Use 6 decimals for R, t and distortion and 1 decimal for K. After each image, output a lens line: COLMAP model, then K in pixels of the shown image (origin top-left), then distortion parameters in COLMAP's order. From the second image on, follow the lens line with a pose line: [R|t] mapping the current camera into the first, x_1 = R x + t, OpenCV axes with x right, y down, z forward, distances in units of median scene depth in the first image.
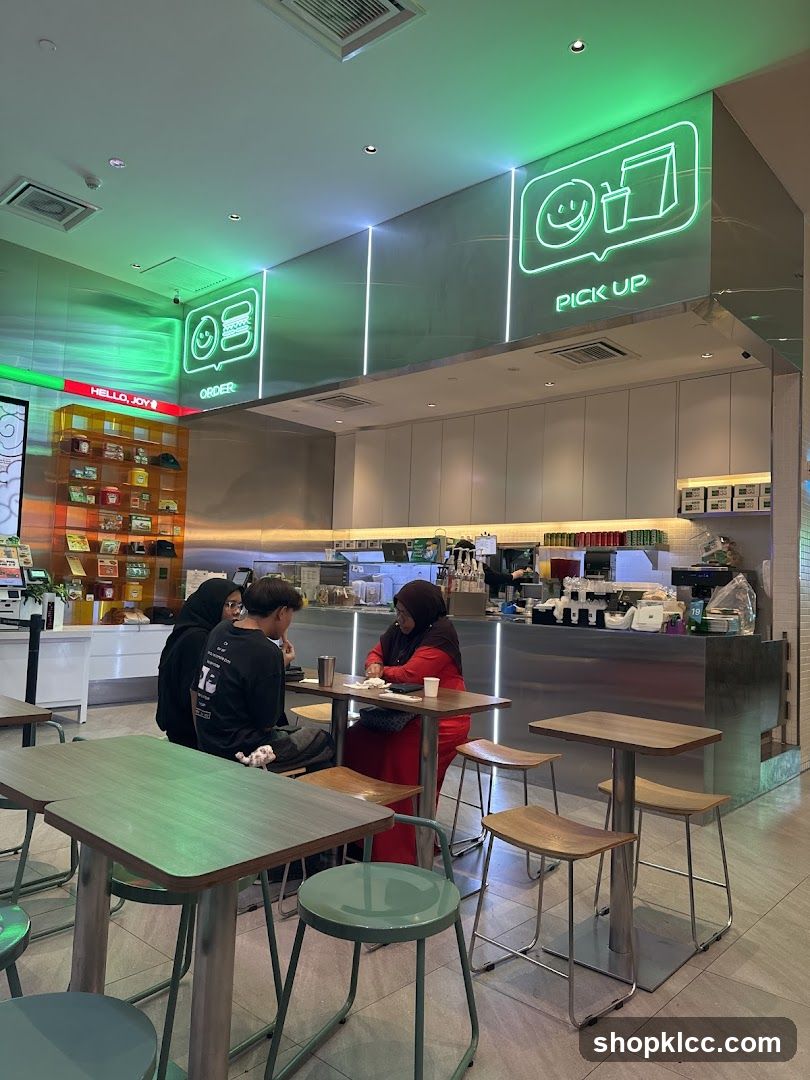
lens RADIAL K [[768.8, 0, 404.8], [0, 768.8, 540.9], [0, 0, 1]] dist [-0.002296, -0.000886]
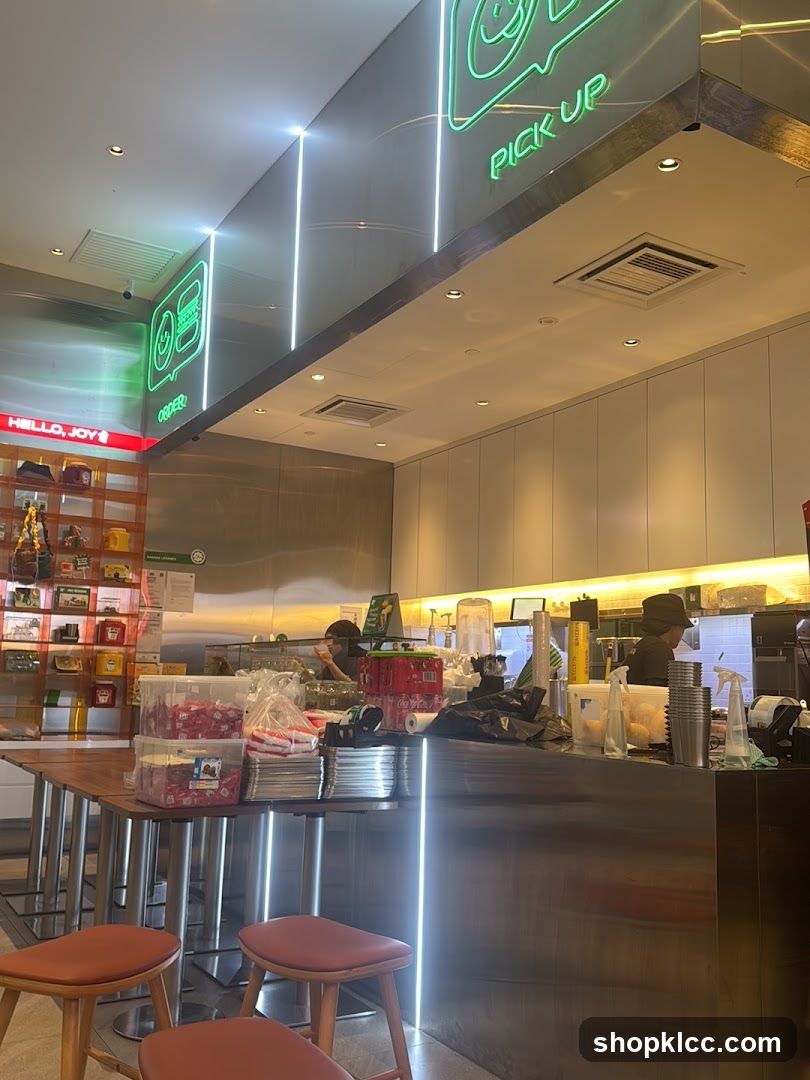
lens RADIAL K [[980.6, 0, 405.1], [0, 980.6, 538.5], [0, 0, 1]] dist [0.010526, 0.000000]
pose [[0.955666, -0.055548, -0.289165, 0.222499], [0.024566, 0.993662, -0.109692, 0.030307], [0.293425, 0.097725, 0.950974, 0.208149]]
